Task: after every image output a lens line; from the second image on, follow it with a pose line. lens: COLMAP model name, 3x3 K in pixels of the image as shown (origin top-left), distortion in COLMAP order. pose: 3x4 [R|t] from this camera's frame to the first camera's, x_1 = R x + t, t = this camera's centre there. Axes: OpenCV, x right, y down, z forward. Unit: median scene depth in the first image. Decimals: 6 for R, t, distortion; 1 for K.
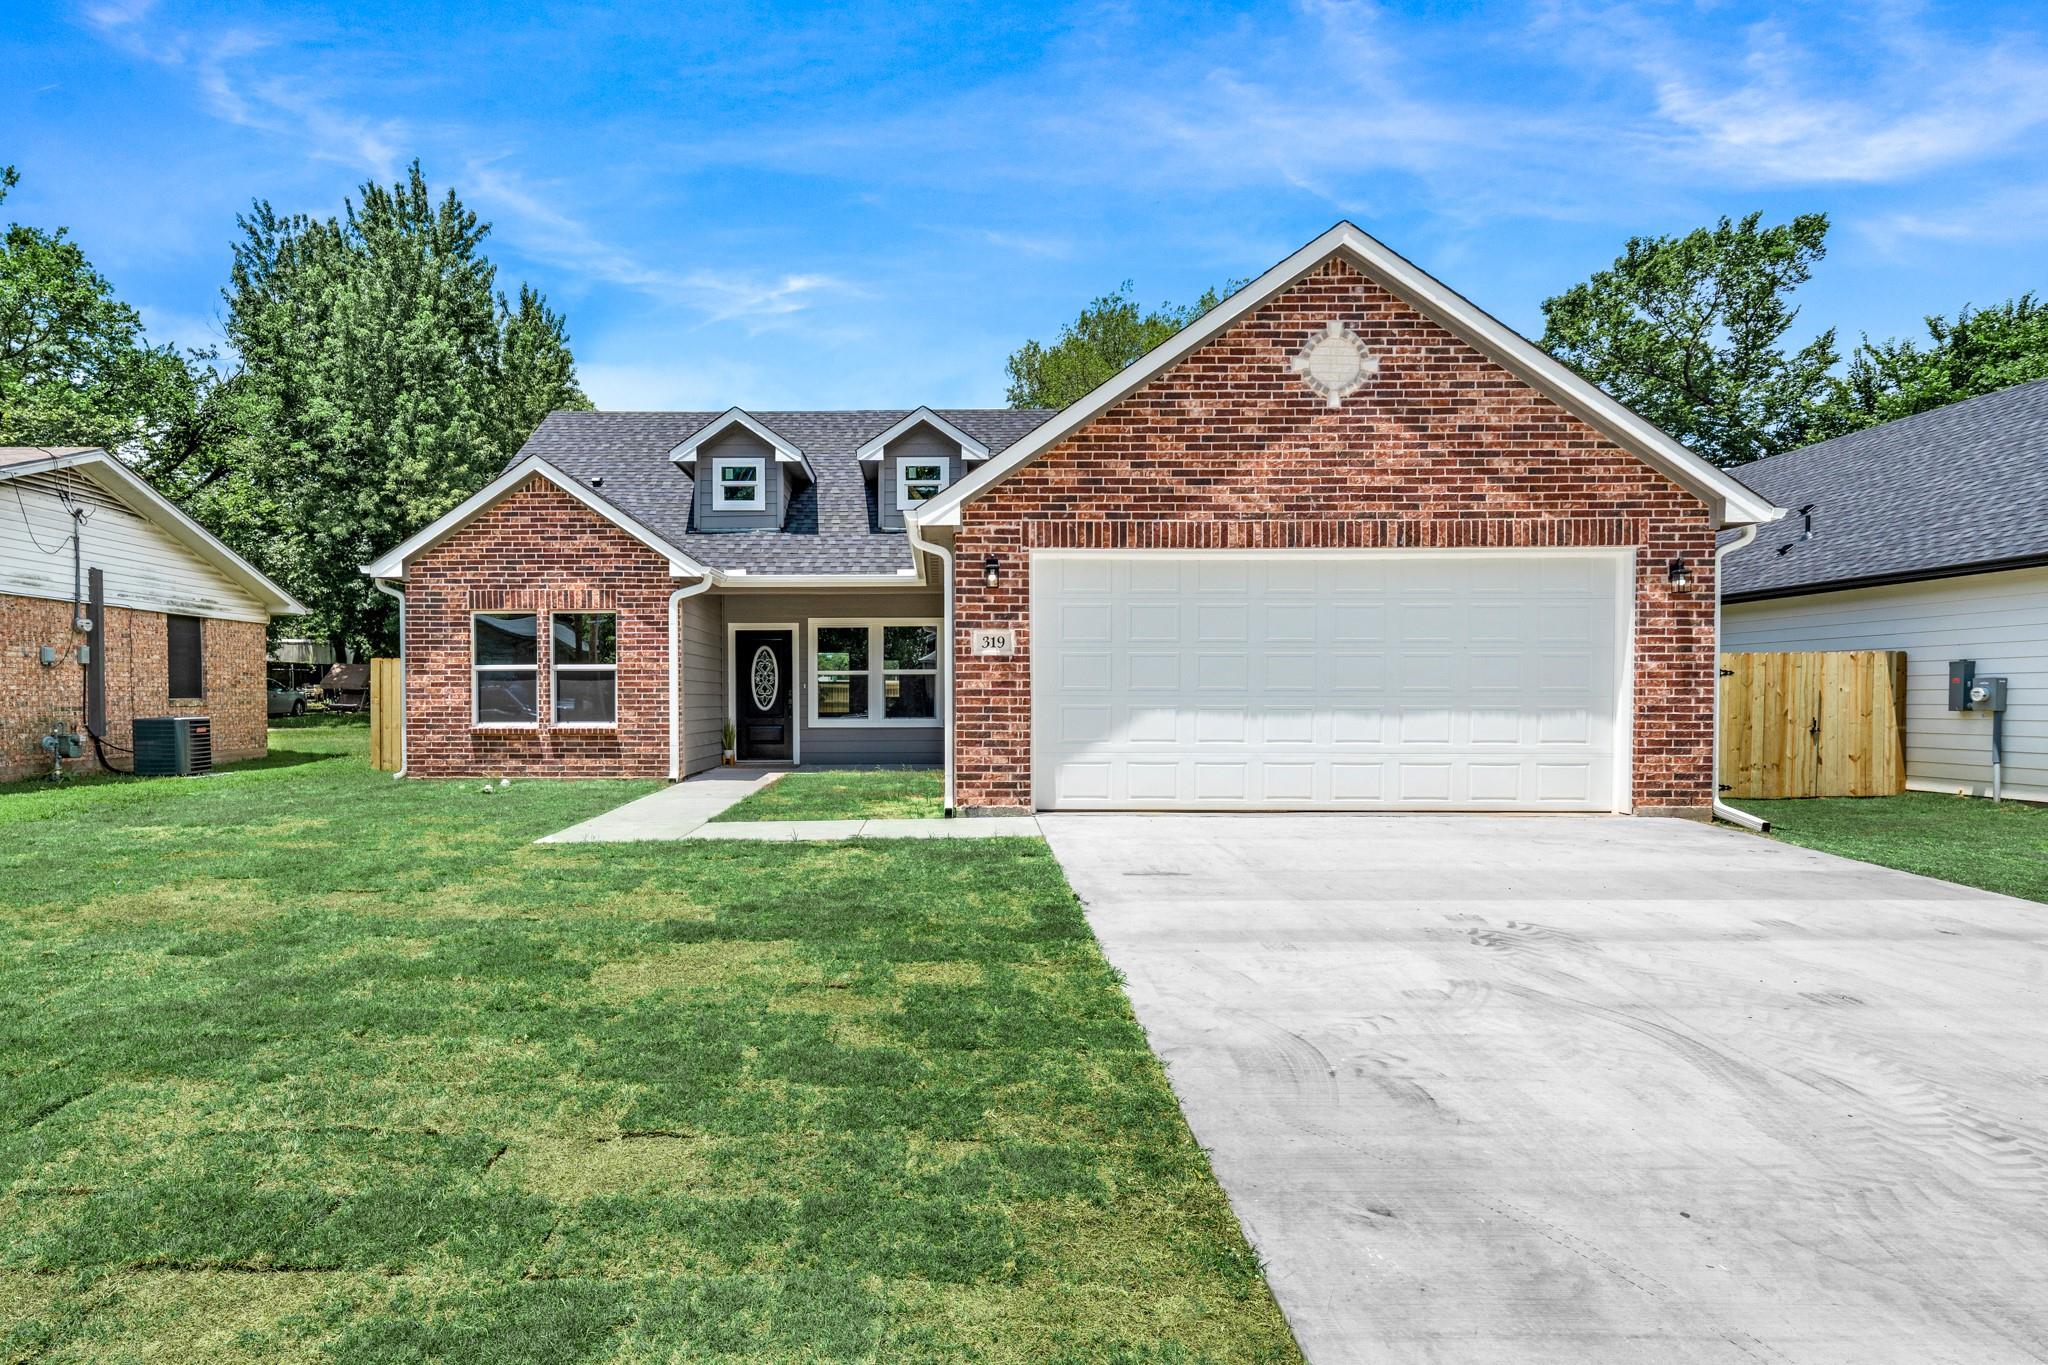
lens RADIAL K [[1092.1, 0, 1022.8], [0, 1092.1, 736.7], [0, 0, 1]] dist [0.002411, -0.000383]
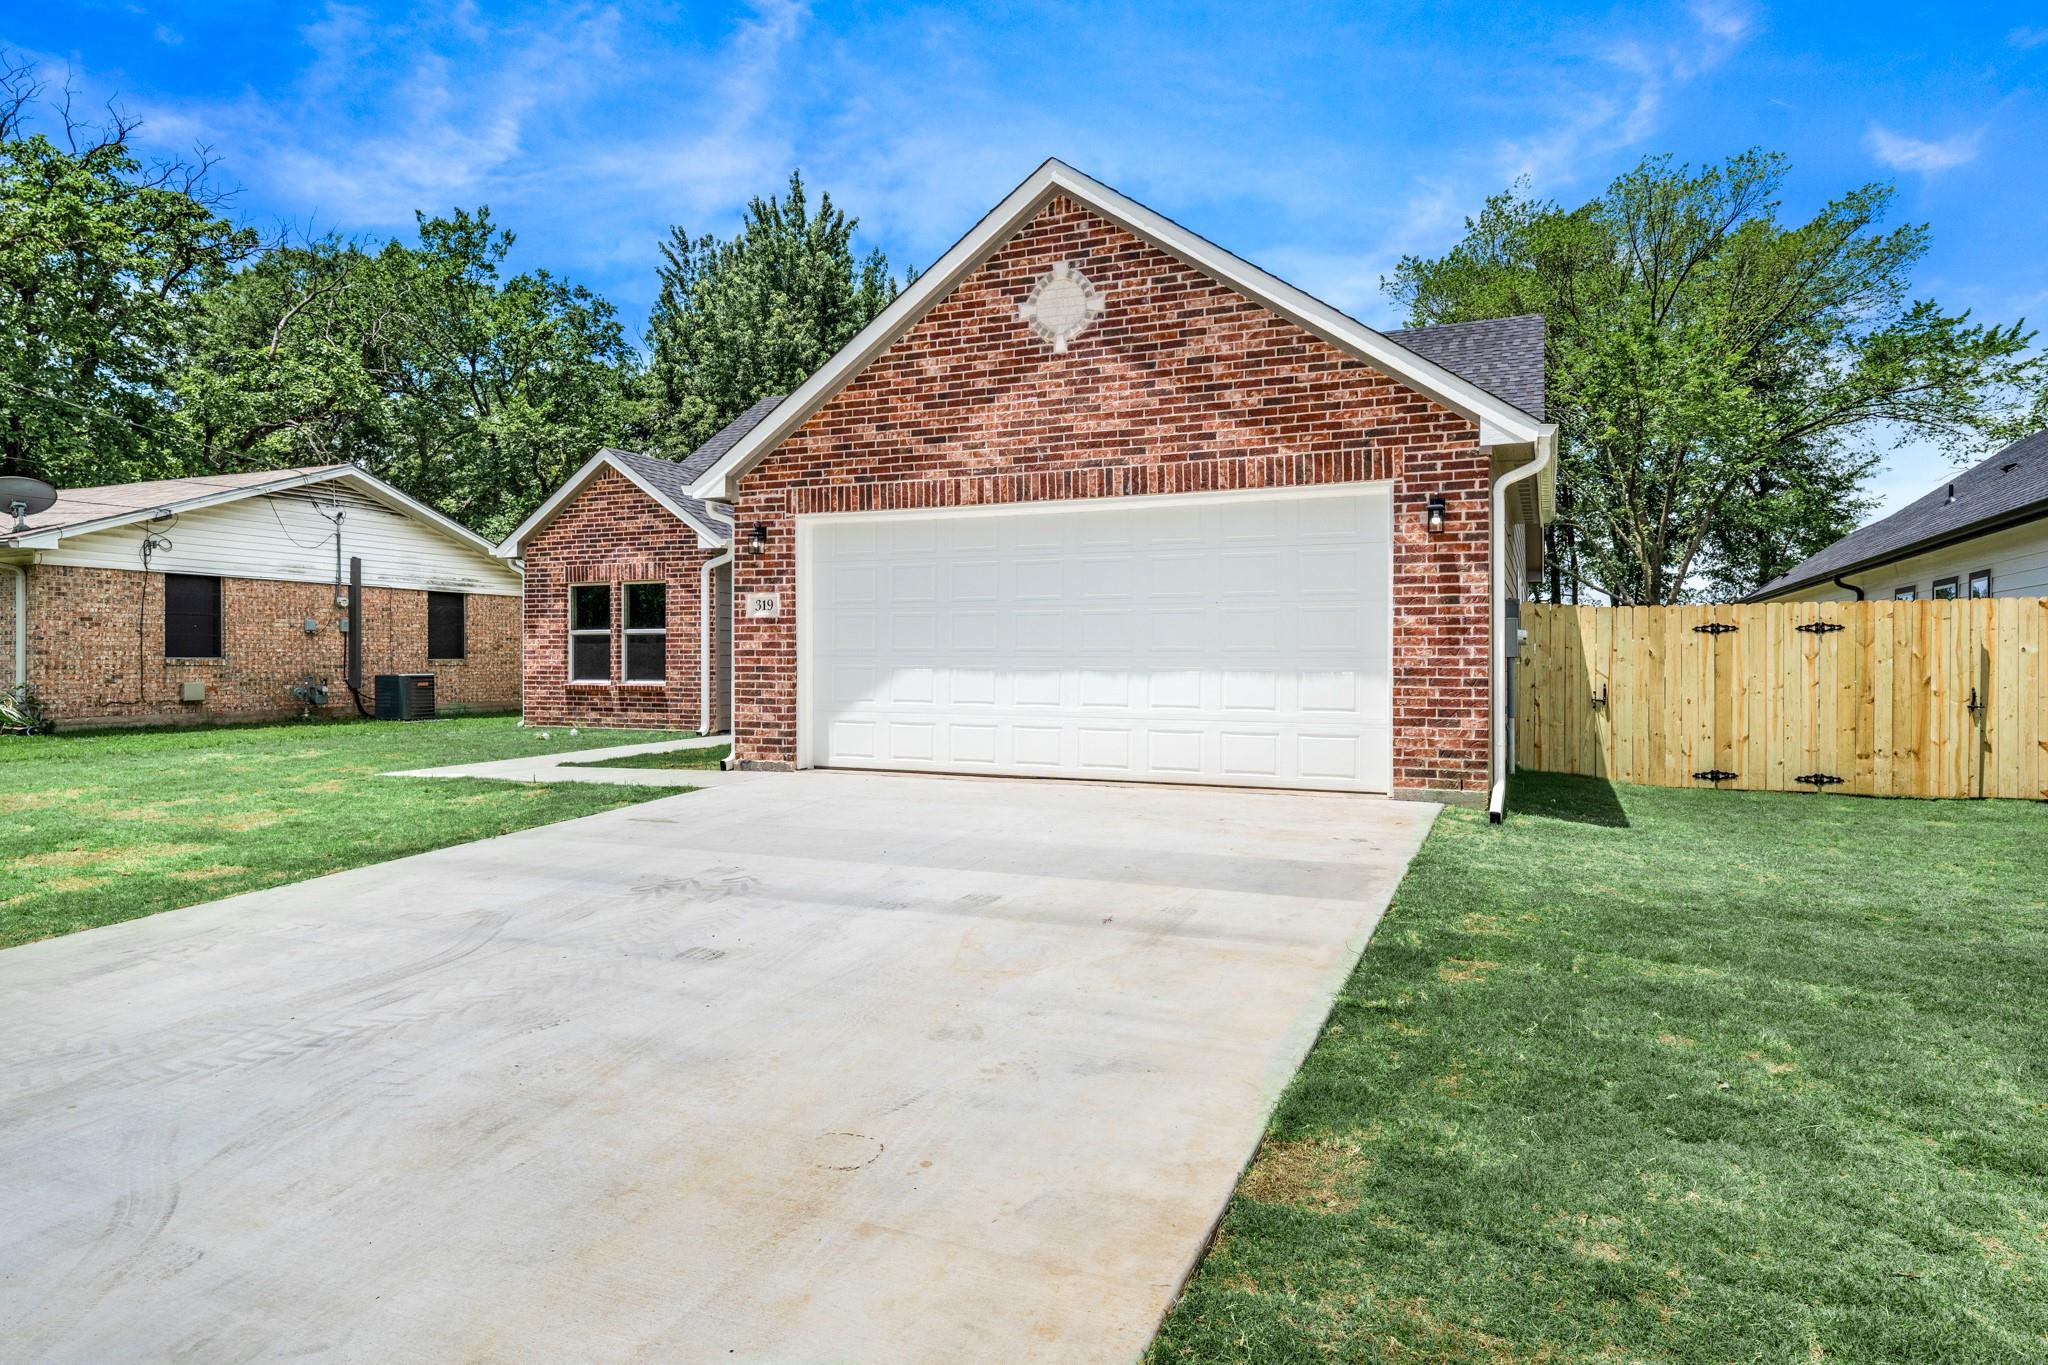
lens RADIAL K [[1174.7, 0, 1024.0], [0, 1174.7, 682.5], [0, 0, 1]] dist [0.000078, -0.000146]
pose [[0.922578, 0.009254, -0.385699, 0.649629], [-0.016170, 0.999761, -0.014693, 0.000696], [0.385471, 0.019792, 0.922507, 0.052577]]
